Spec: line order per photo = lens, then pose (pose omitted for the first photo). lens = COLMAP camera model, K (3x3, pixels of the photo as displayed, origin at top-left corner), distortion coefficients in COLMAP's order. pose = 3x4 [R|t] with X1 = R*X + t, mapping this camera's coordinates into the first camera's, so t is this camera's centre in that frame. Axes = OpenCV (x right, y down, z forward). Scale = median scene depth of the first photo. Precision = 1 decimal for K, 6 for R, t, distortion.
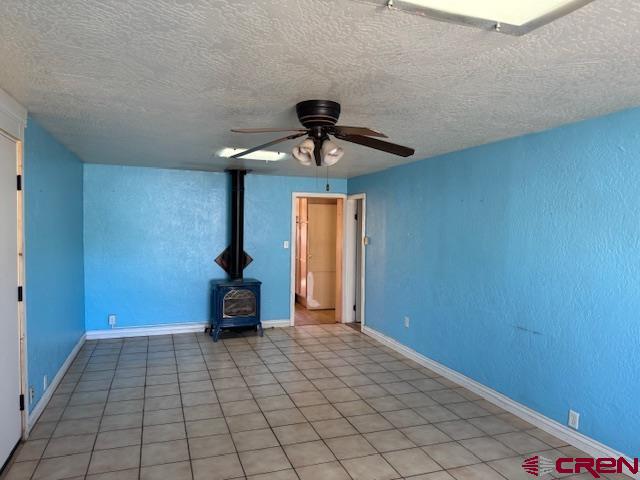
lens RADIAL K [[456.4, 0, 318.9], [0, 456.4, 239.9], [0, 0, 1]] dist [0.068651, -0.067699]
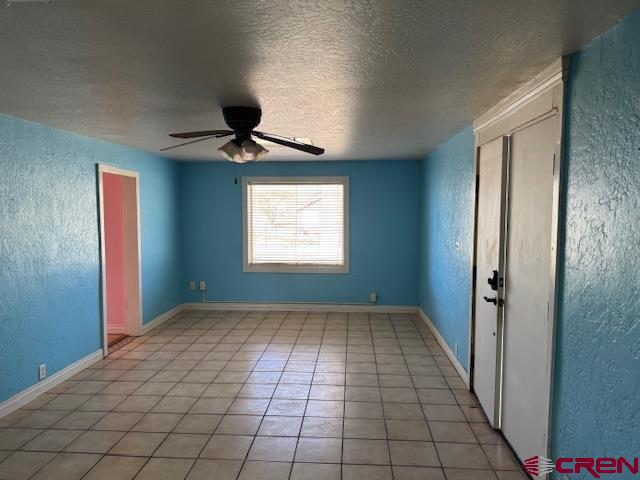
lens RADIAL K [[456.4, 0, 318.9], [0, 456.4, 239.9], [0, 0, 1]] dist [0.068651, -0.067699]
pose [[-0.913071, -0.040069, 0.405827, -0.559790], [-0.000790, 0.995333, 0.096495, -0.067846], [-0.407799, 0.087786, -0.908842, 1.707347]]
